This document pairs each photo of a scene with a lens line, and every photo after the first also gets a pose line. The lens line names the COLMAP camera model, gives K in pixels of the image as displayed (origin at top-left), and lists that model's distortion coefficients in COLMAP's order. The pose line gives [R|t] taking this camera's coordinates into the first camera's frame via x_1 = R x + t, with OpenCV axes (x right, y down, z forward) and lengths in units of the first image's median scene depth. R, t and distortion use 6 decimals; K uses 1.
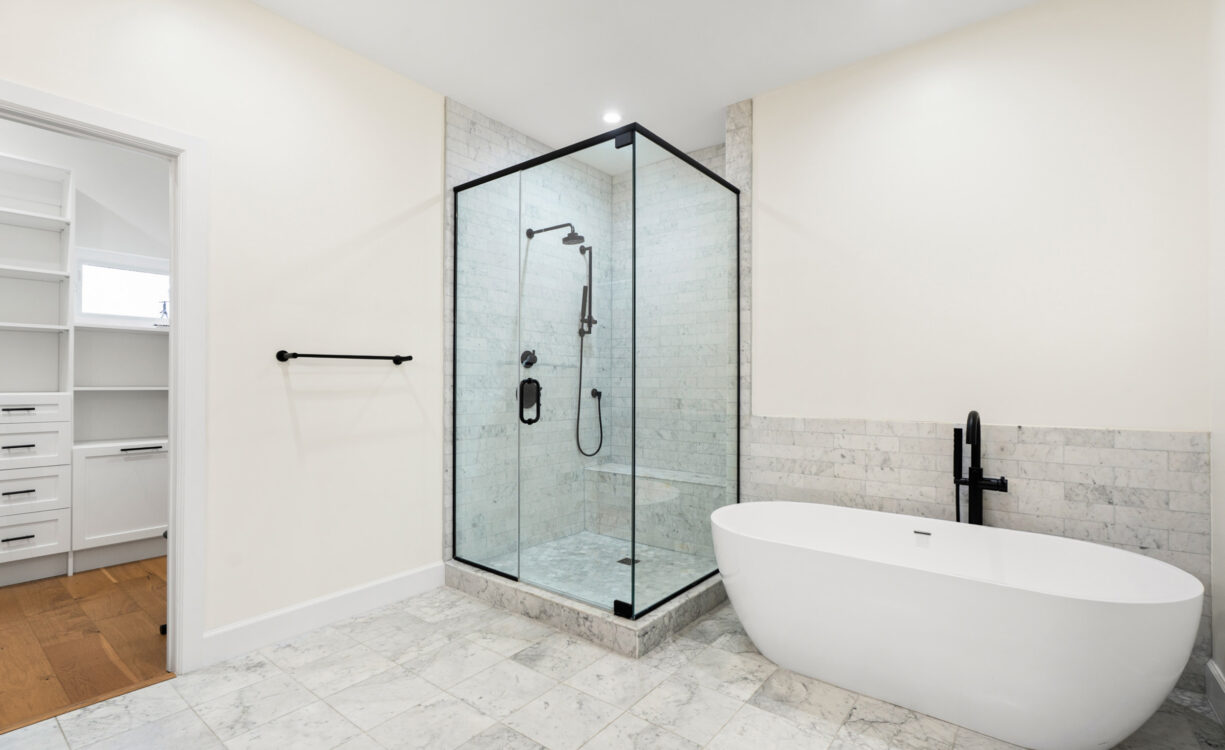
lens RADIAL K [[550.0, 0, 611.4], [0, 550.0, 370.0], [0, 0, 1]] dist [0.002718, 0.000470]
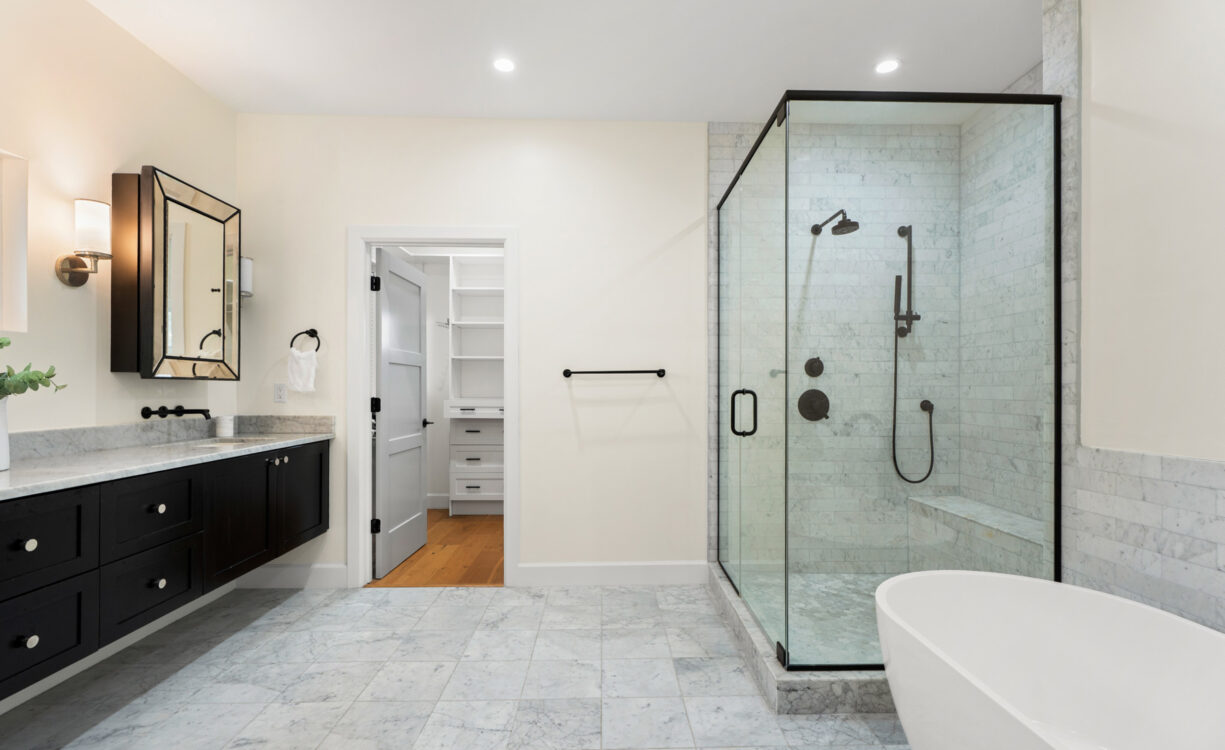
lens RADIAL K [[555.4, 0, 622.8], [0, 555.4, 380.9], [0, 0, 1]] dist [-0.002967, 0.000674]
pose [[0.640522, -0.015216, -0.767789, 0.403960], [0.019323, 0.999806, -0.003695, 0.000231], [0.767697, -0.012469, 0.640692, 0.186258]]
